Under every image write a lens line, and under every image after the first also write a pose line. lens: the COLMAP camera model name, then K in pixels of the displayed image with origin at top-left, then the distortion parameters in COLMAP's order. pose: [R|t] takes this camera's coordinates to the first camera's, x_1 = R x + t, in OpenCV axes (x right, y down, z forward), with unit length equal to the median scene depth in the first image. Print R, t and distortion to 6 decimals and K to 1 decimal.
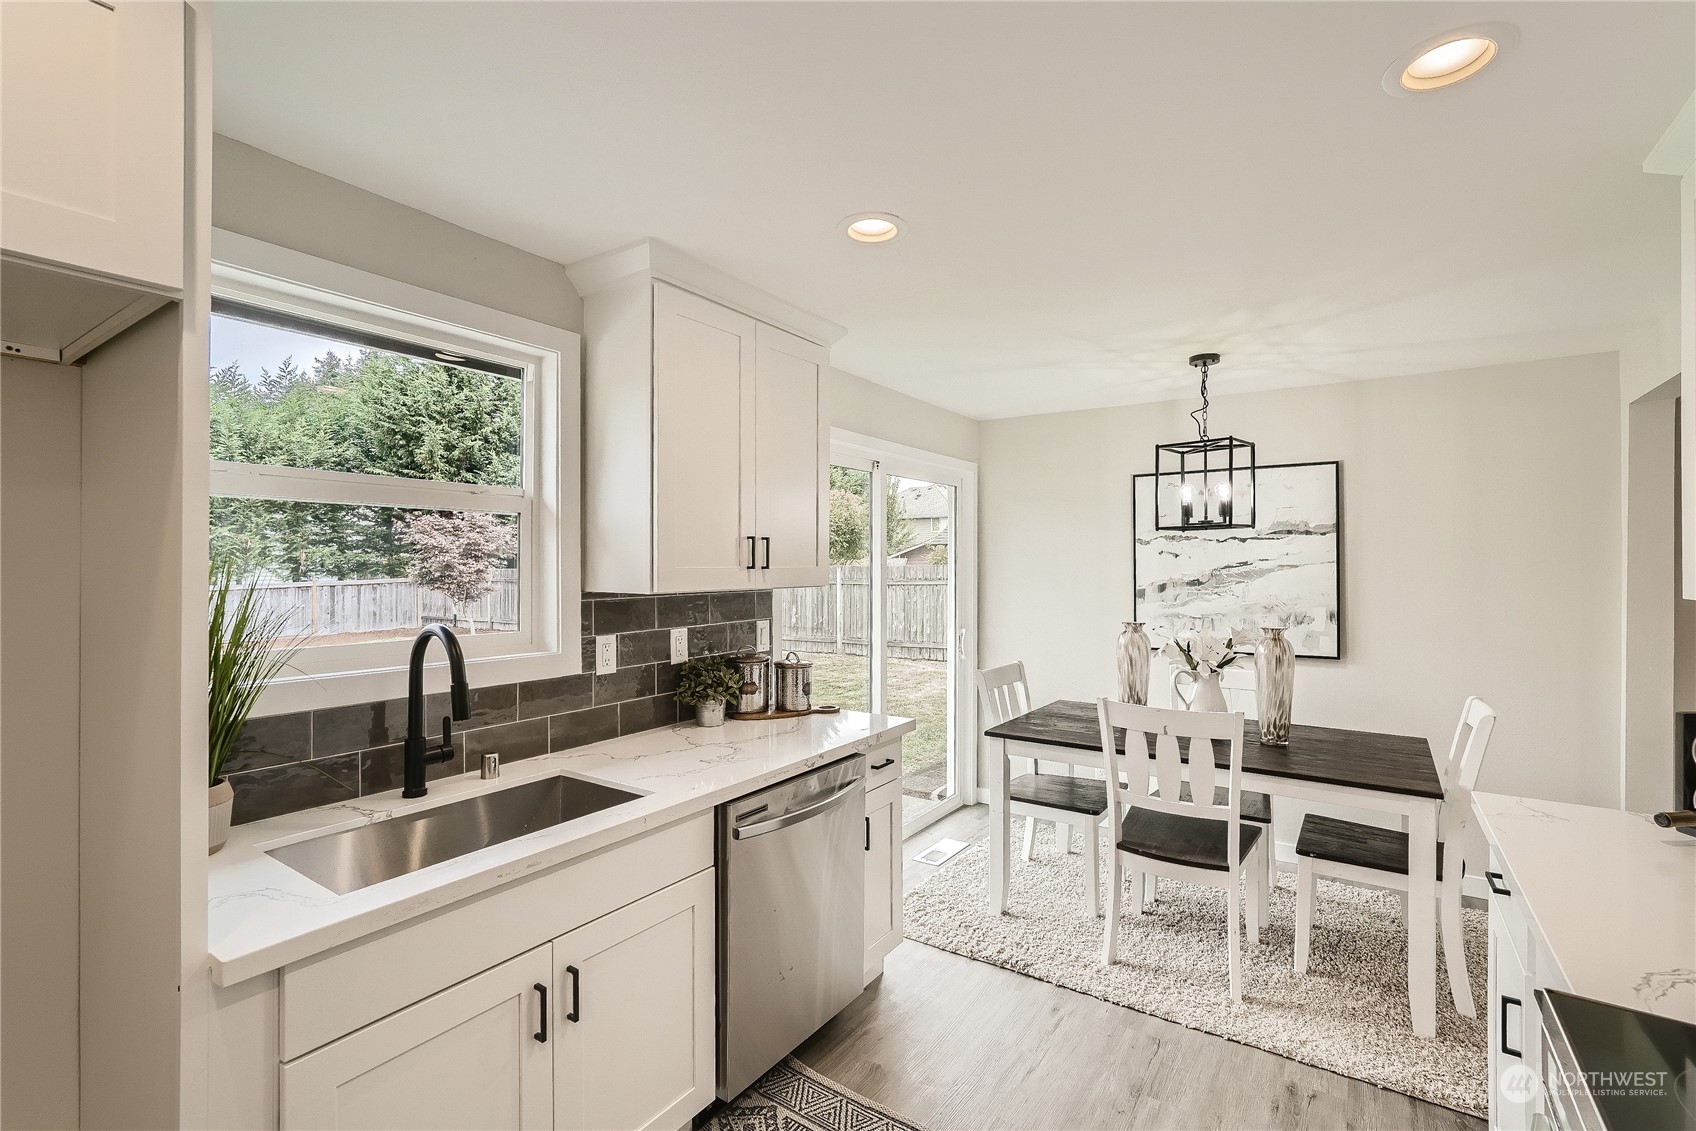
lens RADIAL K [[761.9, 0, 848.0], [0, 761.9, 565.5], [0, 0, 1]] dist [-0.020745, 0.011204]
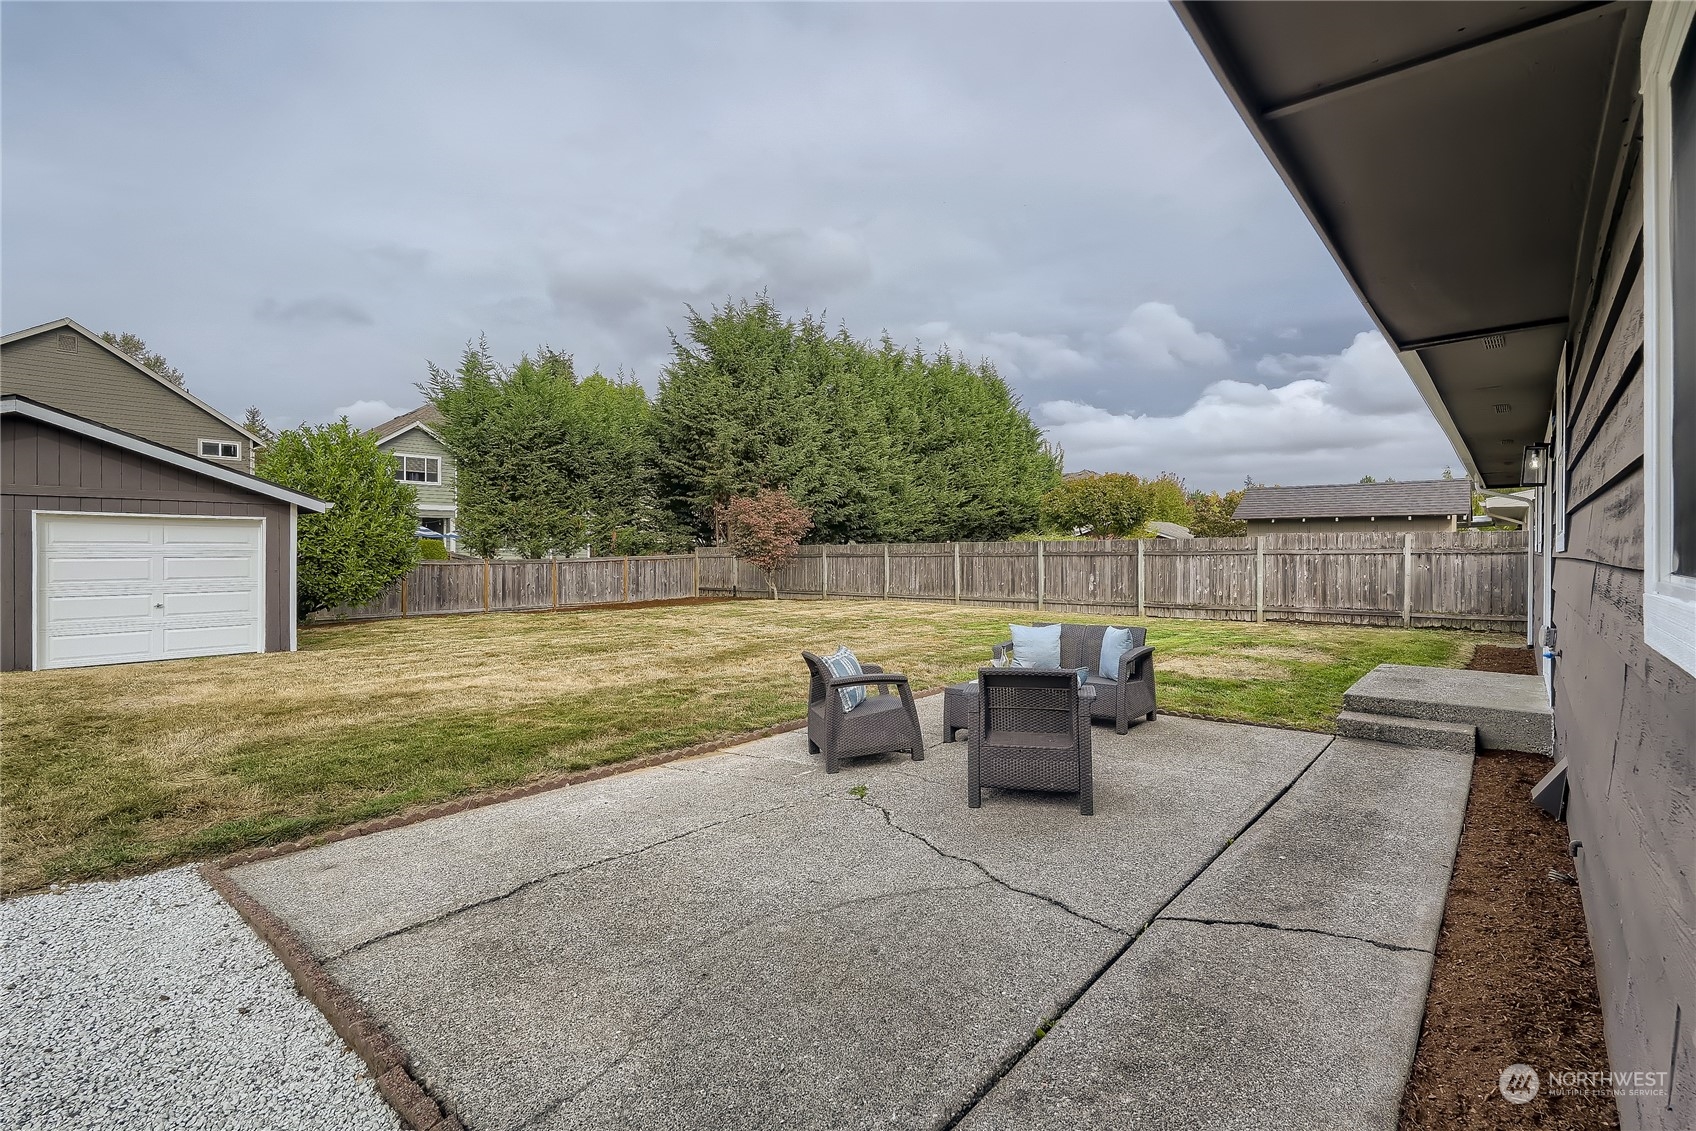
lens RADIAL K [[761.9, 0, 848.0], [0, 761.9, 565.5], [0, 0, 1]] dist [-0.020745, 0.011204]
pose [[0.991518, 0.004736, -0.129885, -1.604359], [-0.002848, 0.999888, 0.014718, 0.129928], [0.129940, -0.014224, 0.991420, -1.012714]]
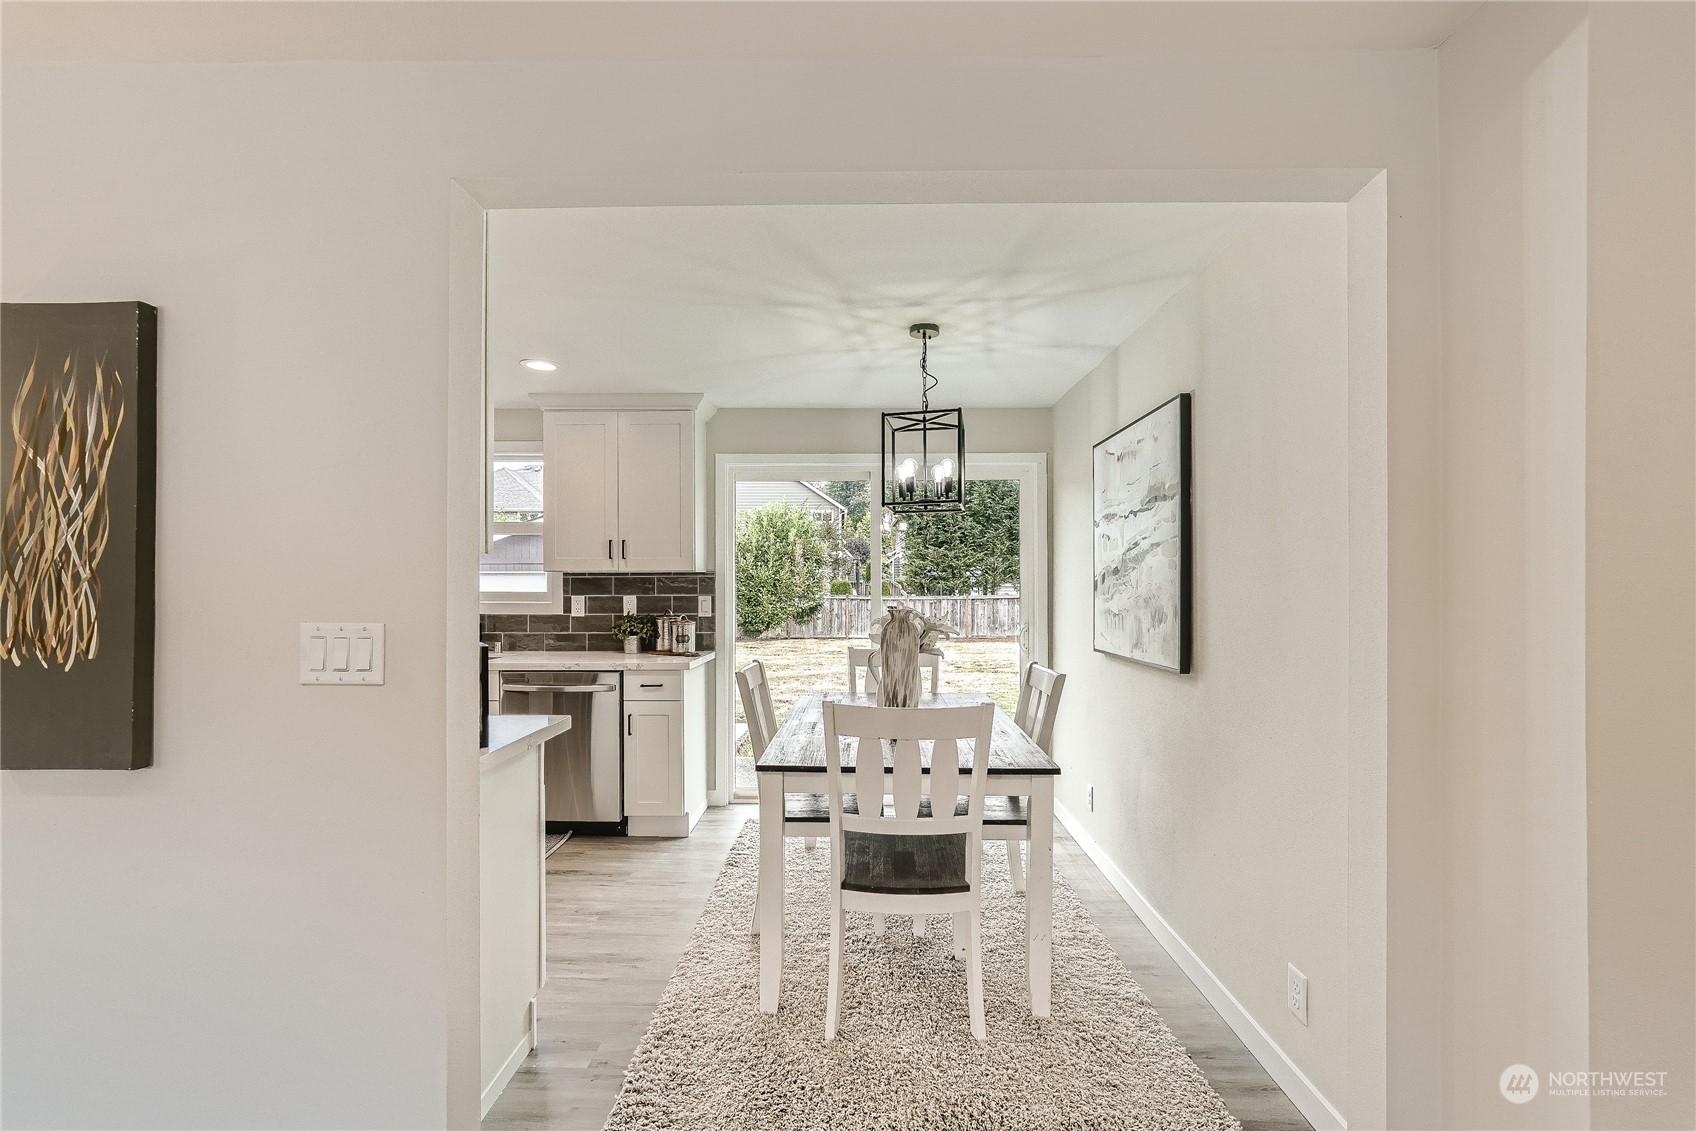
lens RADIAL K [[747.8, 0, 848.8], [0, 747.8, 574.0], [0, 0, 1]] dist [-0.019306, 0.008712]
pose [[0.540636, -0.010882, -0.841186, 1.287151], [-0.000701, 0.999910, -0.013386, 0.048886], [0.841256, 0.007826, 0.540580, 0.445263]]
